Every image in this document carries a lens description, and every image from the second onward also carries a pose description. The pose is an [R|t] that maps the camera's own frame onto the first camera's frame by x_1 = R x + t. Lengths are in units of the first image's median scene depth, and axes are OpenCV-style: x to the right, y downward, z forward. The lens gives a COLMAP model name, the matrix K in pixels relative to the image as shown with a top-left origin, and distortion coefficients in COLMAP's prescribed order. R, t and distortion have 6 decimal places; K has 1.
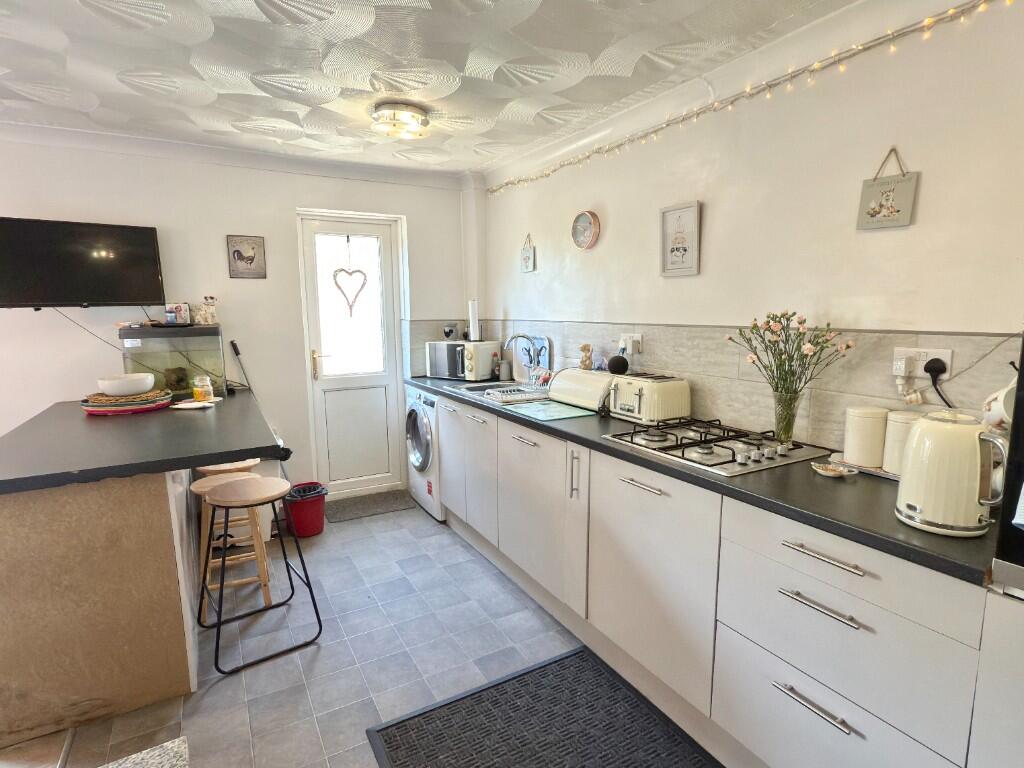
lens RADIAL K [[546.1, 0, 511.4], [0, 546.1, 384.3], [0, 0, 1]] dist [-0.004914, -0.000186]
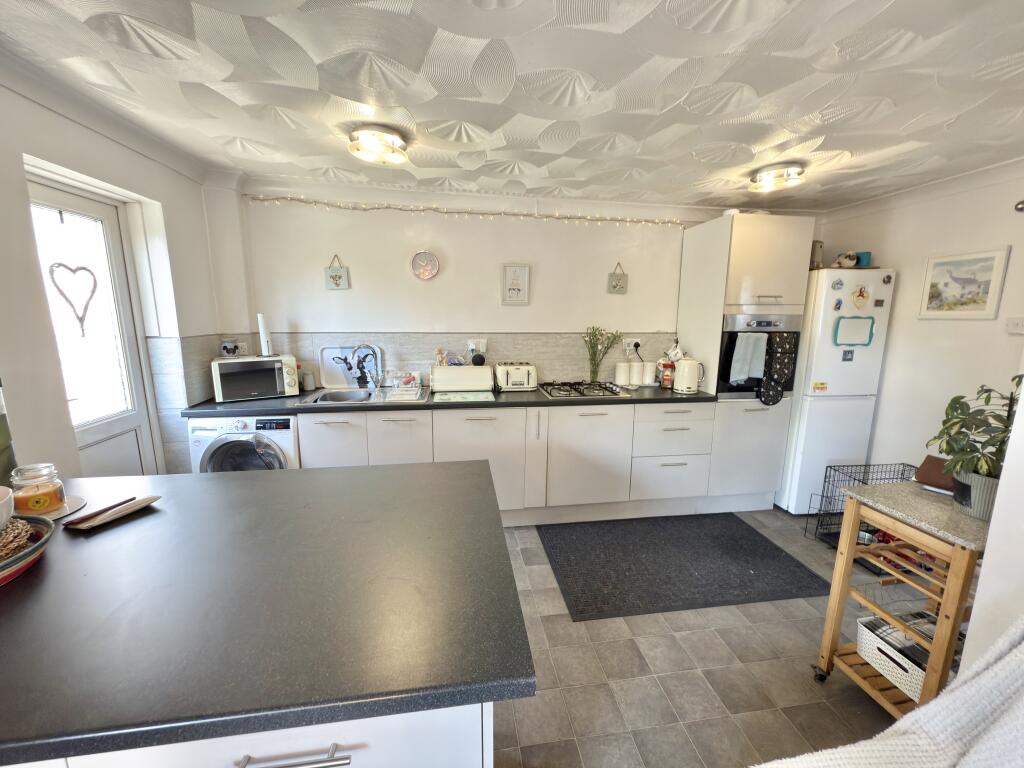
lens RADIAL K [[409.5, 0, 514.9], [0, 409.5, 382.5], [0, 0, 1]] dist [0.000356, -0.000046]
pose [[0.348441, -0.150816, 0.925118, -0.917742], [0.115741, 0.986340, 0.117203, -0.103967], [-0.930157, 0.066236, 0.361137, 0.527822]]
